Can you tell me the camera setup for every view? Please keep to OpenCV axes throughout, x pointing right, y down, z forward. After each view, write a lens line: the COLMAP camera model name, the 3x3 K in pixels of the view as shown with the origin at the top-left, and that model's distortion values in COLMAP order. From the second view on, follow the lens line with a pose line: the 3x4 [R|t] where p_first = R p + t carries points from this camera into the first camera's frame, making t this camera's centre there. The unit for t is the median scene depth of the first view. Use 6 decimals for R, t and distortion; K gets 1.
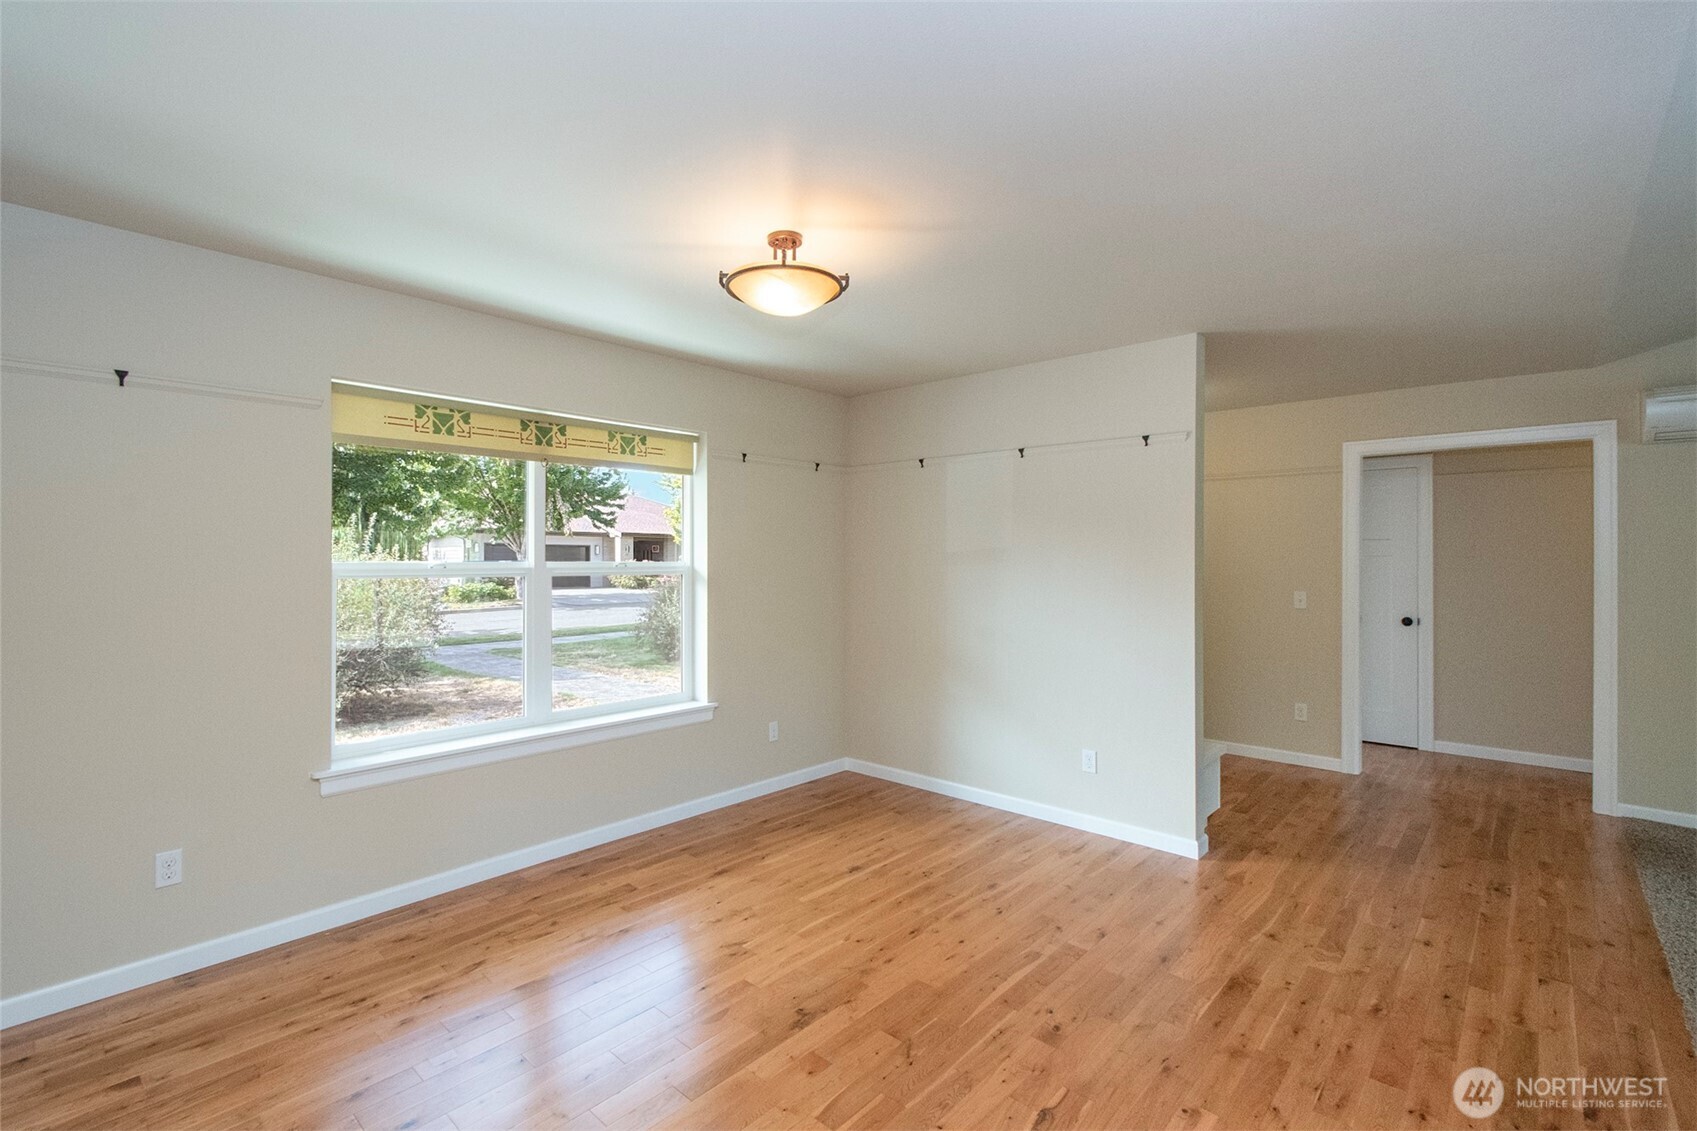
lens RADIAL K [[762.2, 0, 816.9], [0, 762.2, 564.0], [0, 0, 1]] dist [-0.000632, -0.000656]
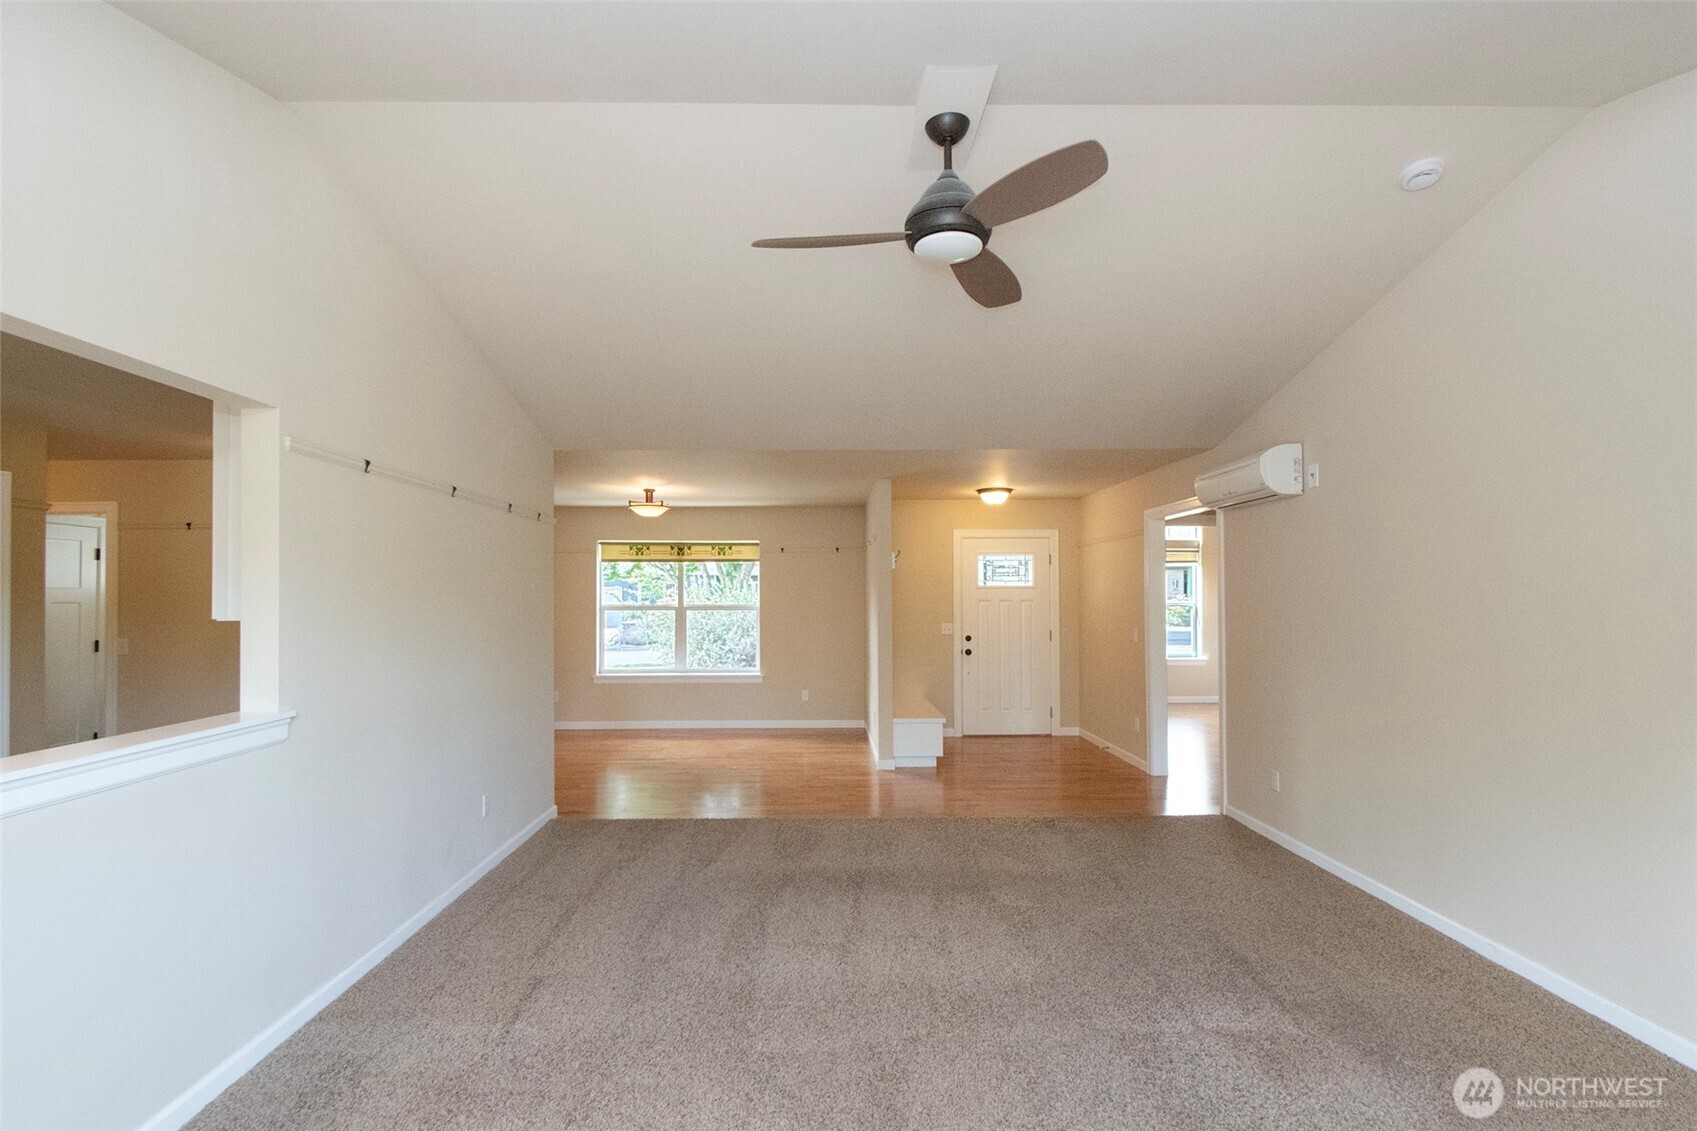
lens RADIAL K [[812.0, 0, 847.2], [0, 812.0, 588.5], [0, 0, 1]] dist [-0.000535, -0.000356]
pose [[0.695143, -0.009673, -0.718807, 1.500202], [0.000017, 0.999910, -0.013439, -0.014794], [0.718872, 0.009330, 0.695080, -0.315736]]
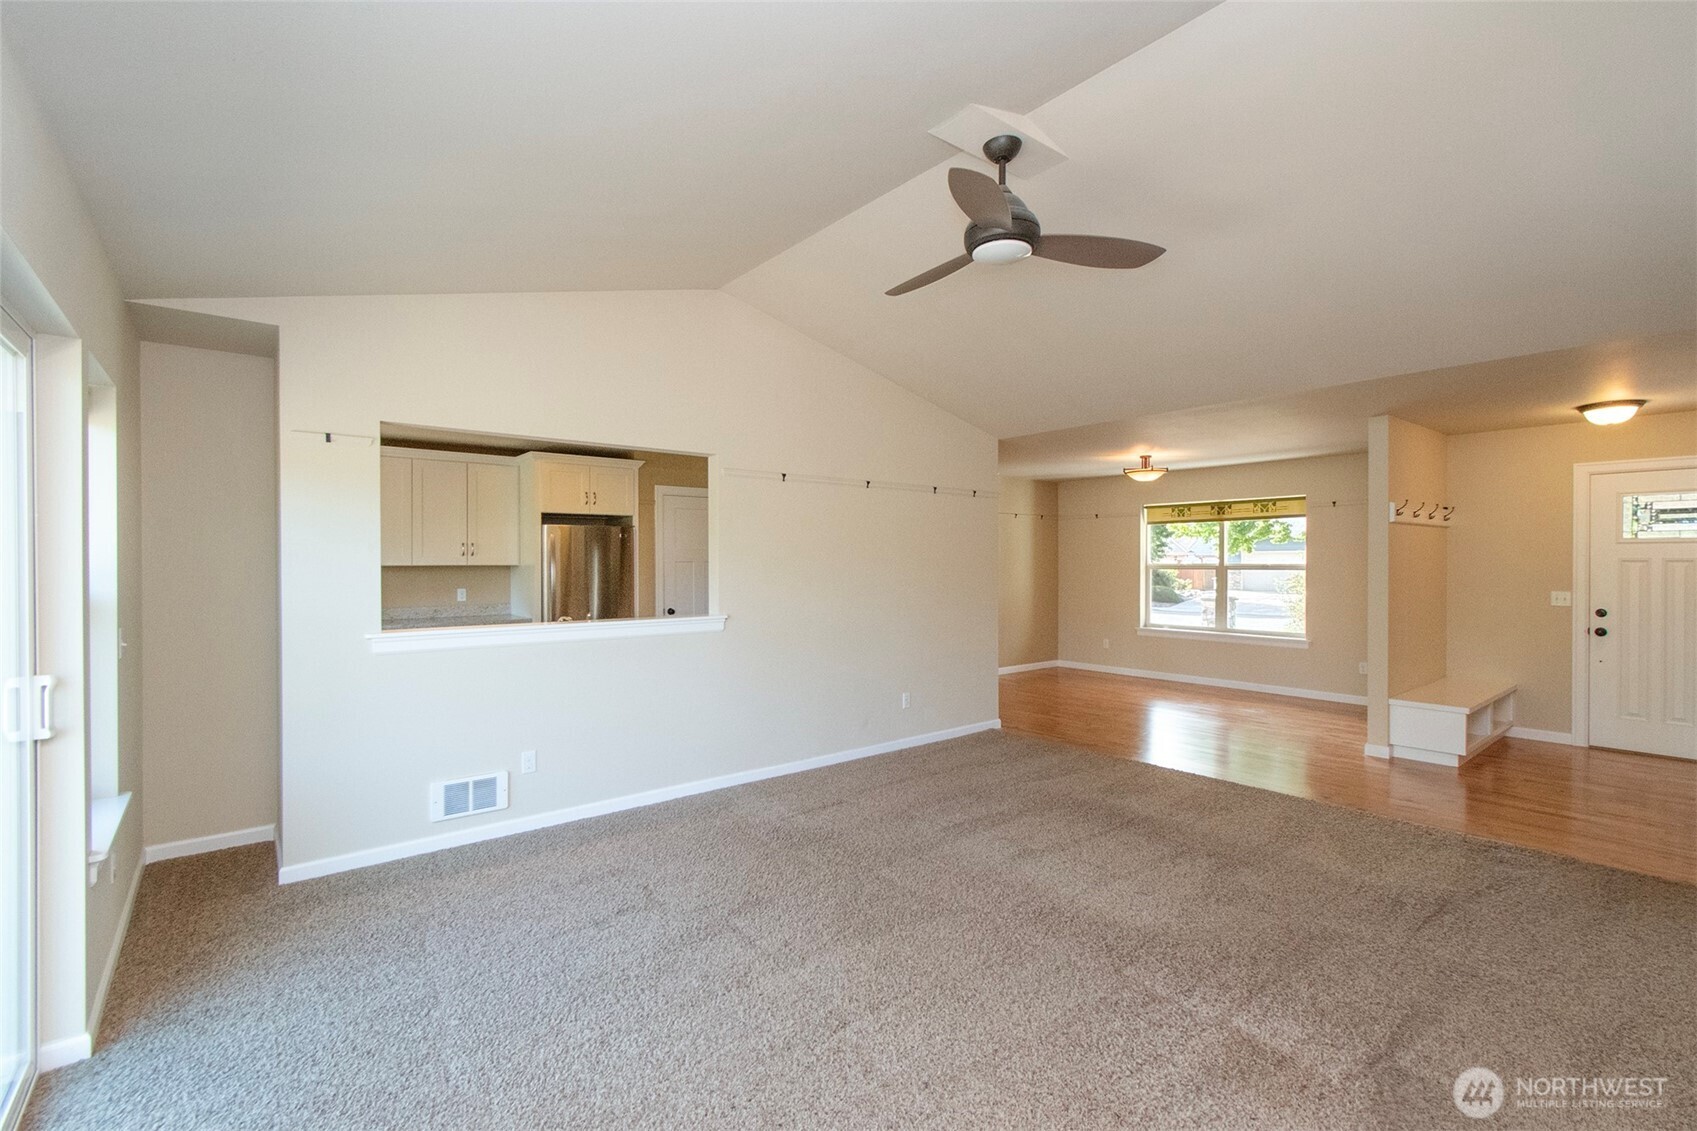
lens RADIAL K [[762.2, 0, 816.9], [0, 762.2, 564.0], [0, 0, 1]] dist [-0.000632, -0.000656]
pose [[-0.160581, 0.006420, -0.987002, 1.810416], [-0.003371, 0.999969, 0.007053, -0.010899], [0.987017, 0.004460, -0.160554, 0.113225]]
